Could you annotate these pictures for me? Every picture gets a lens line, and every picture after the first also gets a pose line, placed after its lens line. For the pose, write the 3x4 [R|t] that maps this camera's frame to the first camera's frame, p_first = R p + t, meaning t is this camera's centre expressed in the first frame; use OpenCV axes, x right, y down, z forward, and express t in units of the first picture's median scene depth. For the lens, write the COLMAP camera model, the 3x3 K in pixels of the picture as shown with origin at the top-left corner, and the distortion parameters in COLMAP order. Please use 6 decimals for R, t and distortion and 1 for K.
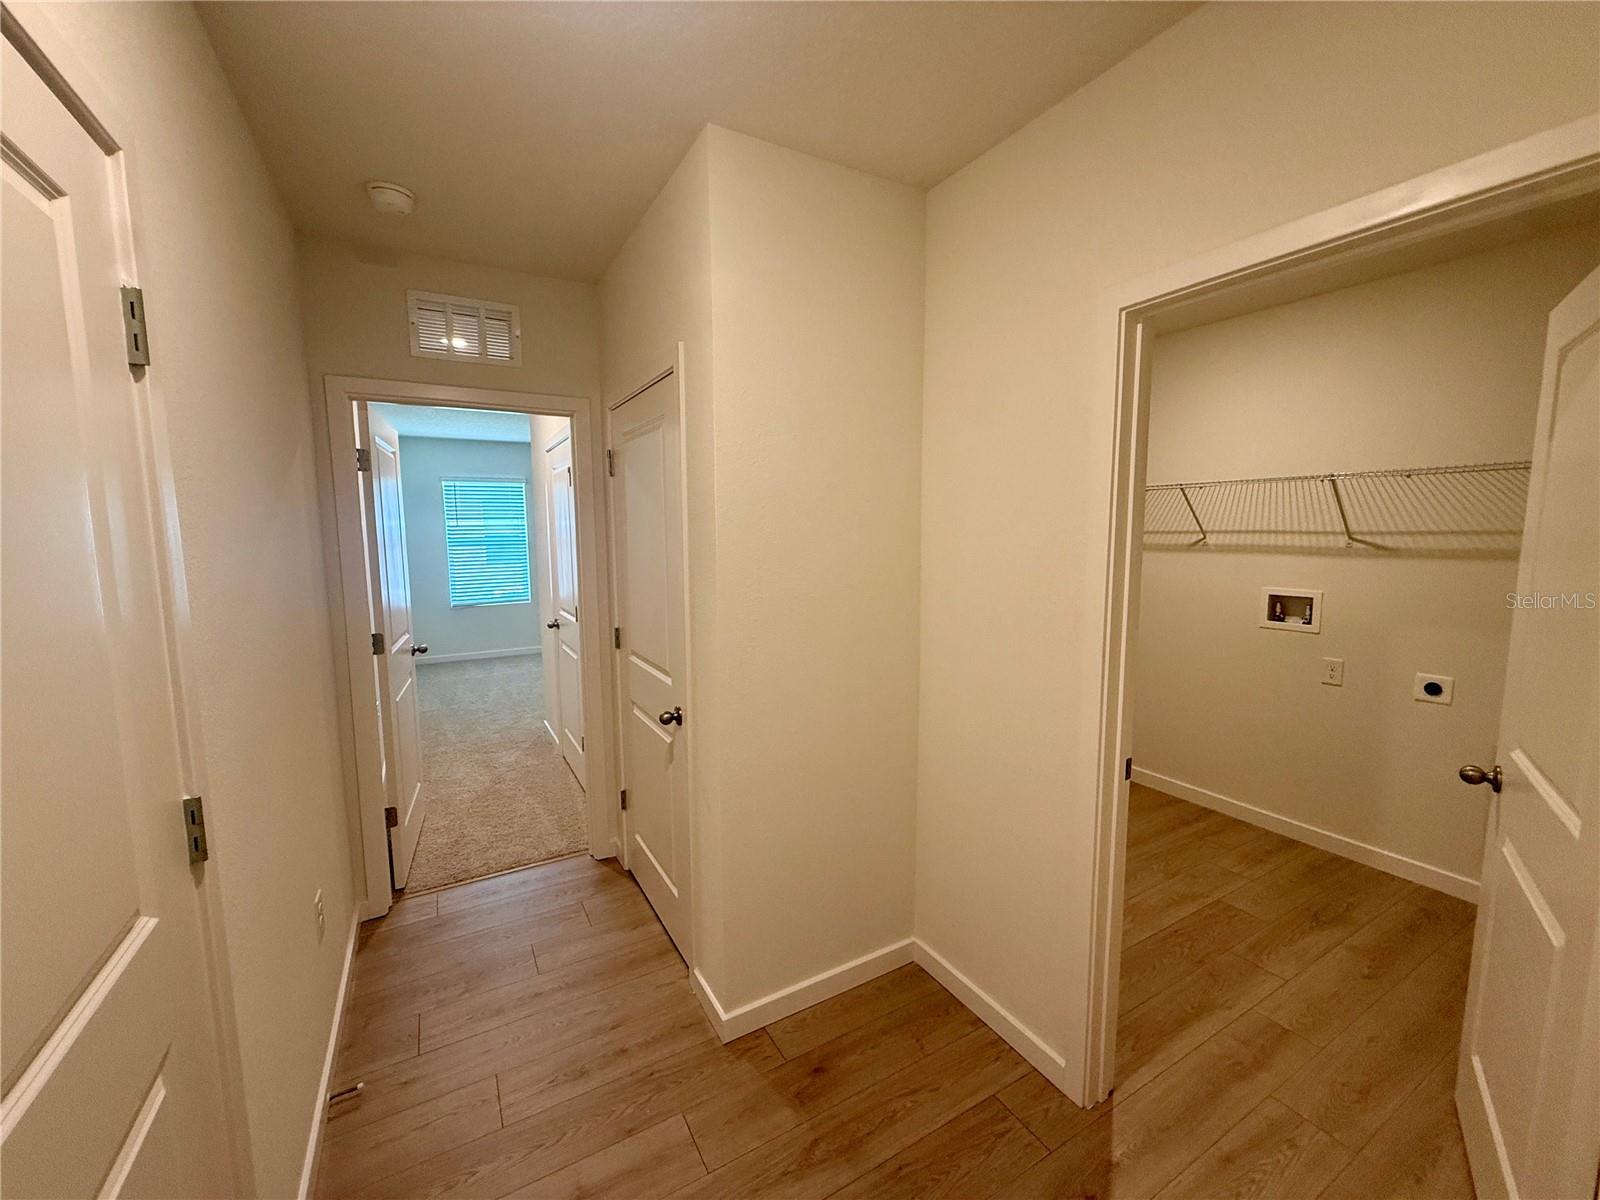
lens RADIAL K [[636.1, 0, 797.2], [0, 636.1, 596.0], [0, 0, 1]] dist [-0.000716, -0.000320]
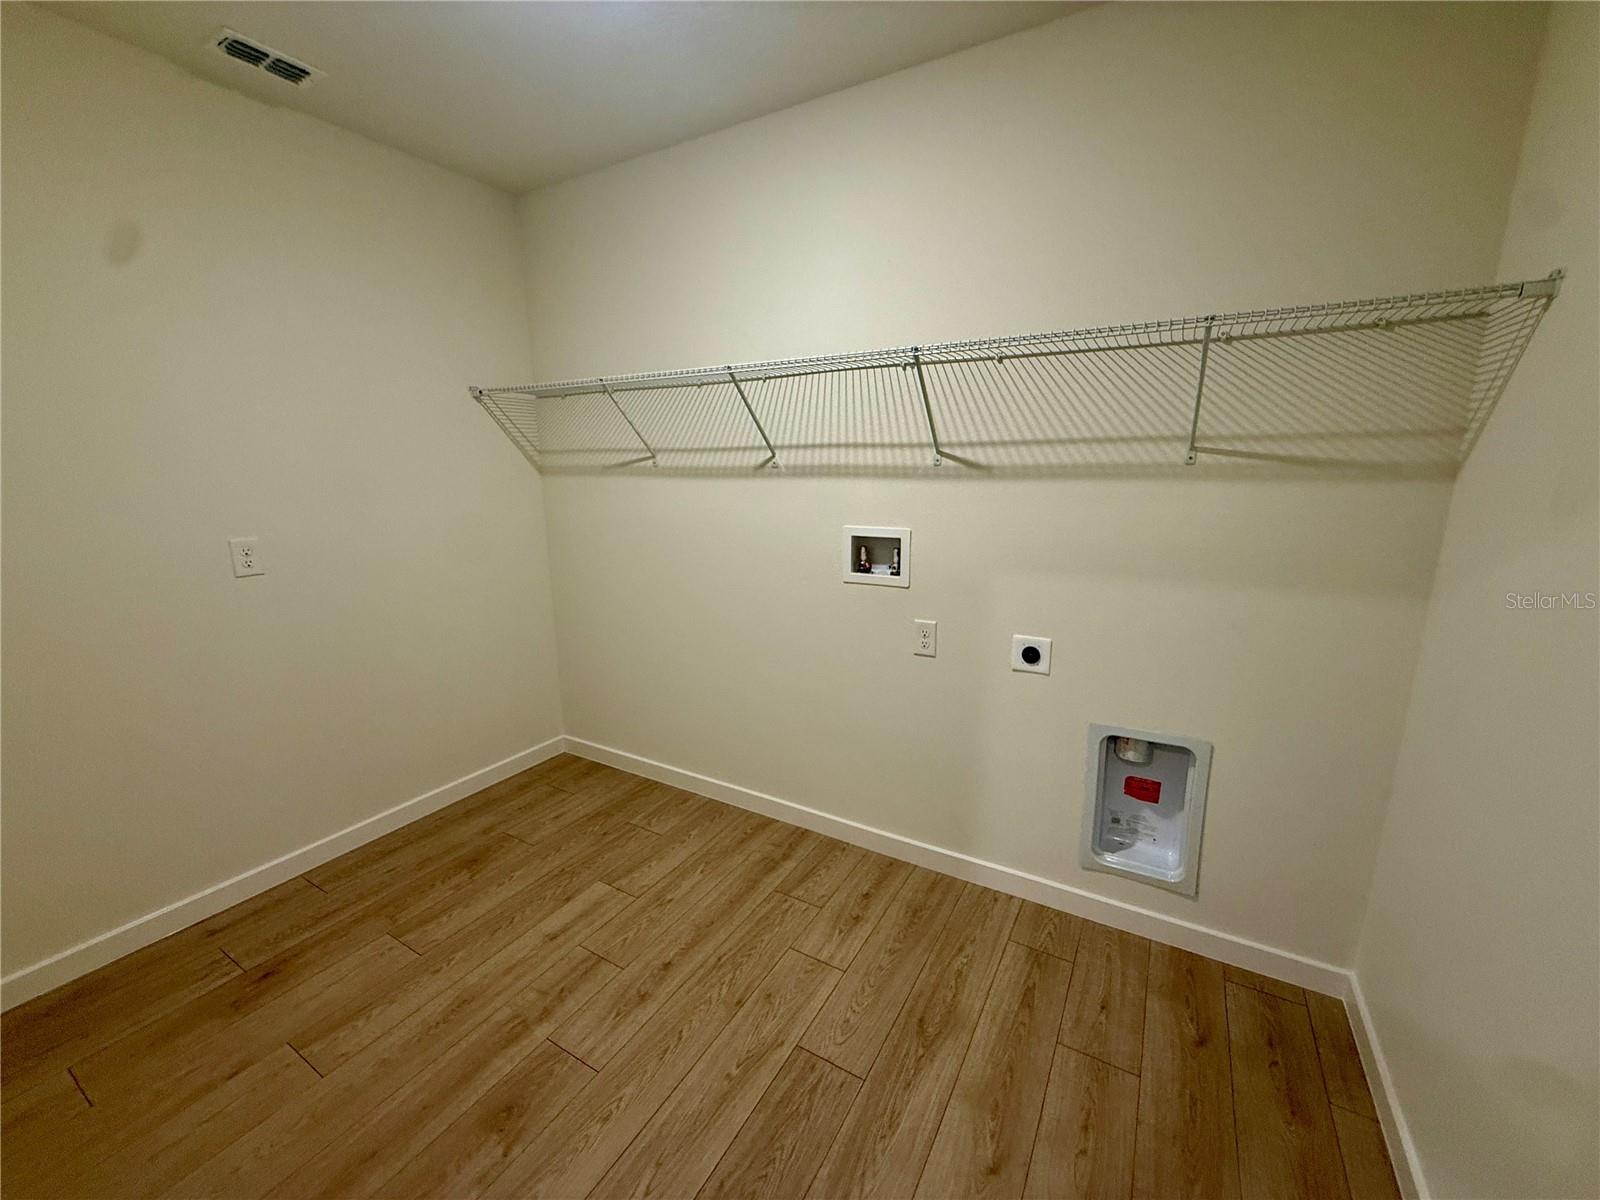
lens RADIAL K [[636.1, 0, 797.2], [0, 636.1, 596.0], [0, 0, 1]] dist [-0.000716, -0.000320]
pose [[0.868886, -0.108920, 0.482880, 0.363866], [0.058843, 0.991302, 0.117721, -0.024384], [-0.491502, -0.073872, 0.867738, 0.438859]]
